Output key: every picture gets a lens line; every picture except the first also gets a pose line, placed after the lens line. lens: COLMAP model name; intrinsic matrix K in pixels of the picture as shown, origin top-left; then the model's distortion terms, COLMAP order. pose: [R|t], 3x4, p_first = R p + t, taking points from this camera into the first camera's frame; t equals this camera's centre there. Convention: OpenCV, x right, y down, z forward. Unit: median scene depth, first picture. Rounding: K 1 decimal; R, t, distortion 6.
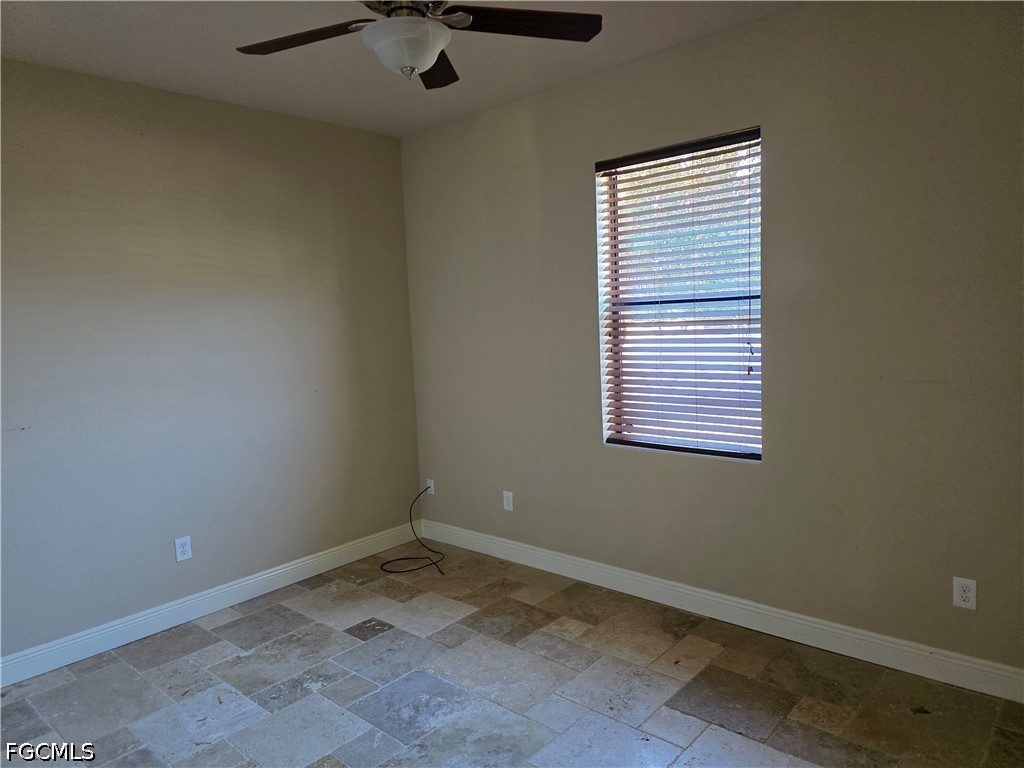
lens RADIAL K [[690.6, 0, 512.0], [0, 690.6, 384.0], [0, 0, 1]] dist [0.072018, -0.068742]
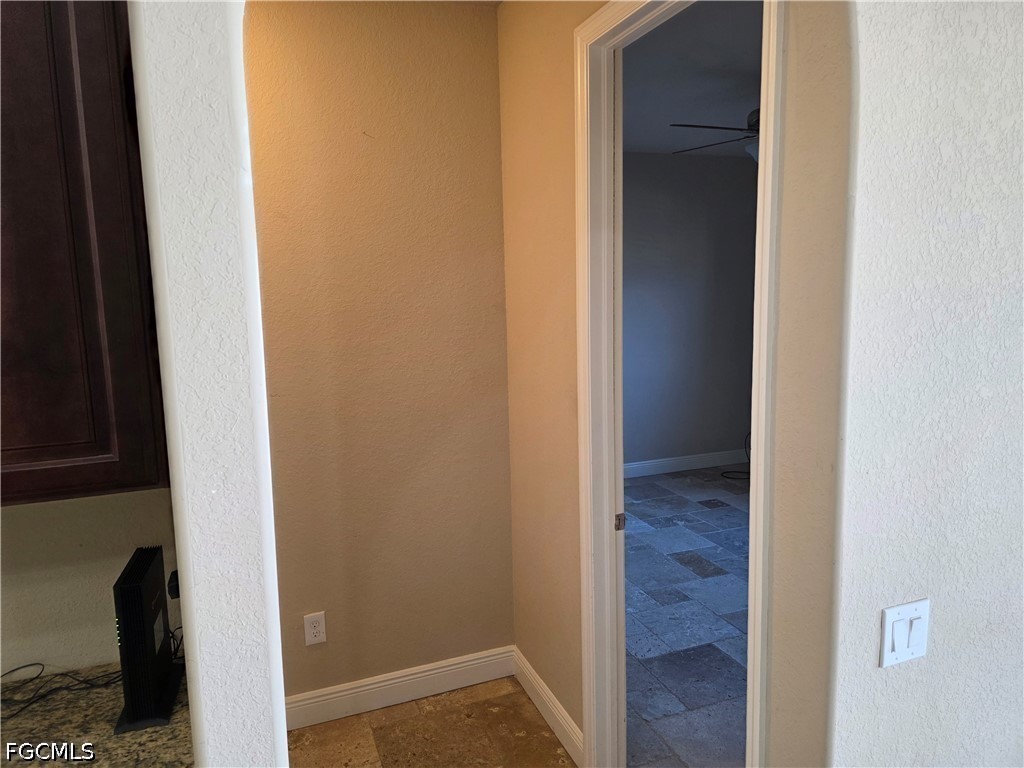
lens RADIAL K [[690.6, 0, 512.0], [0, 690.6, 384.0], [0, 0, 1]] dist [0.072018, -0.068742]
pose [[0.887679, 0.095742, -0.450399, 0.064063], [-0.068708, 0.994735, 0.076038, 0.005504], [0.455308, -0.036551, 0.889584, -0.543311]]
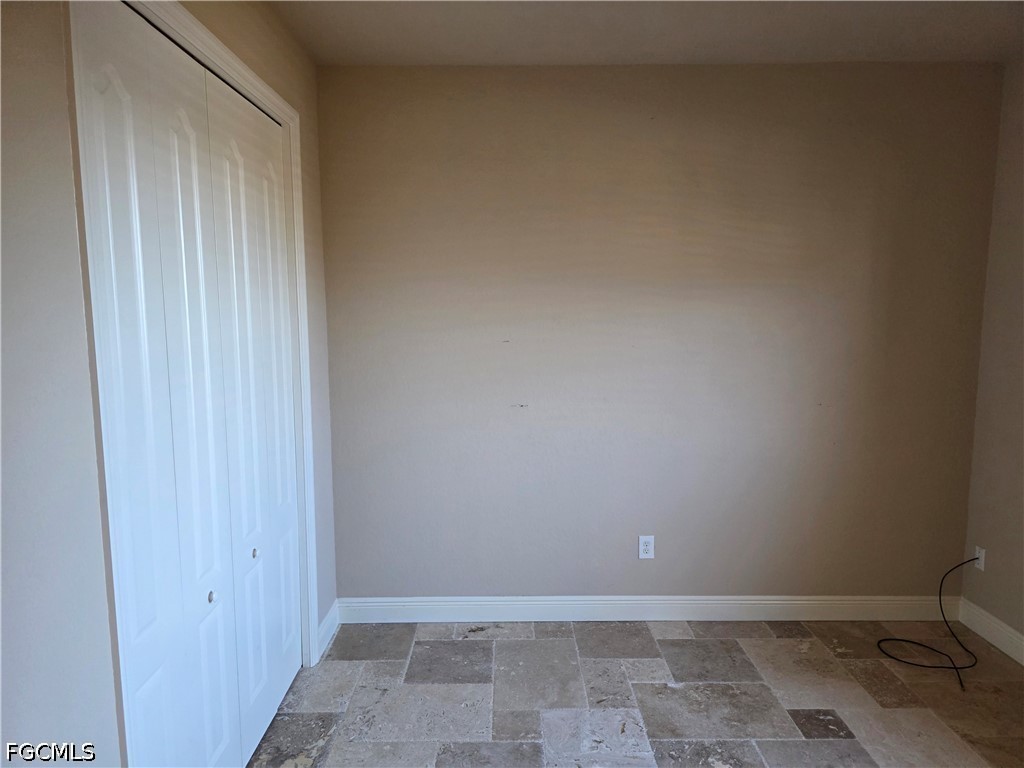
lens RADIAL K [[690.6, 0, 512.0], [0, 690.6, 384.0], [0, 0, 1]] dist [0.072018, -0.068742]
pose [[0.673574, 0.126771, -0.728167, 0.085775], [-0.102442, 0.991685, 0.077887, -0.049217], [0.731986, 0.022133, 0.680960, 0.209107]]
